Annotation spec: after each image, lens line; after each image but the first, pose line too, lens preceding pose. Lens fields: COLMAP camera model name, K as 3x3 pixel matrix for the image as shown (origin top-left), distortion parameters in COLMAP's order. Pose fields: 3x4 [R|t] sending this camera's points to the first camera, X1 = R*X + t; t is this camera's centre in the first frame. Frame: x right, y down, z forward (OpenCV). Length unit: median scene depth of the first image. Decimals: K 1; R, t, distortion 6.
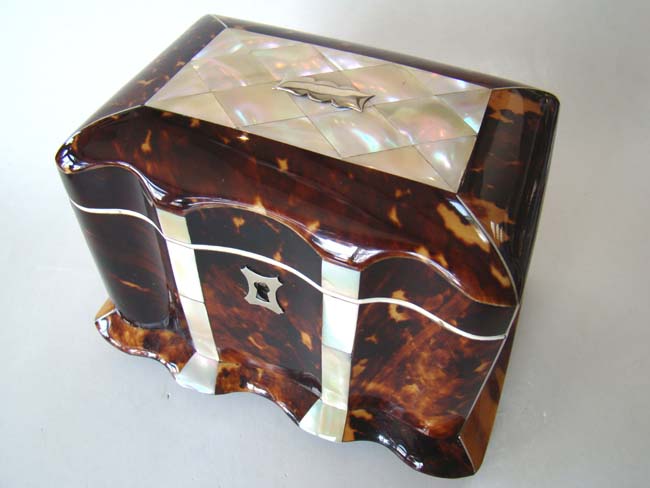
lens RADIAL K [[599.4, 0, 325.0], [0, 599.4, 244.0], [0, 0, 1]] dist [-0.150423, 0.003250]
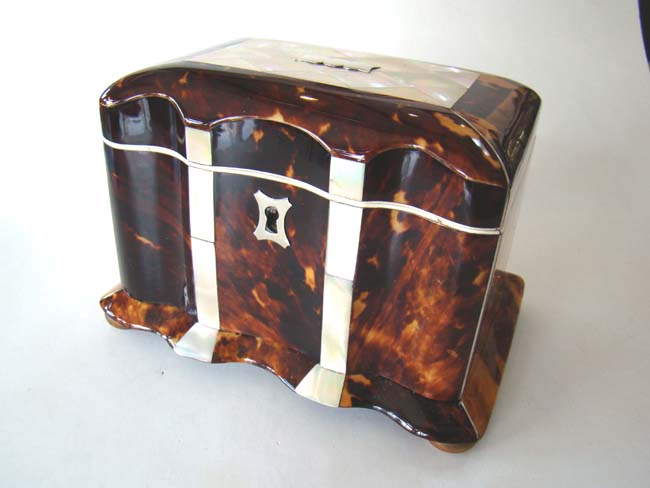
lens RADIAL K [[599.4, 0, 325.0], [0, 599.4, 244.0], [0, 0, 1]] dist [-0.150423, 0.003250]
pose [[0.998705, 0.050220, -0.008157, 0.000823], [-0.050261, 0.948915, -0.311503, 0.439529], [-0.007904, 0.311509, 0.950210, -0.002566]]
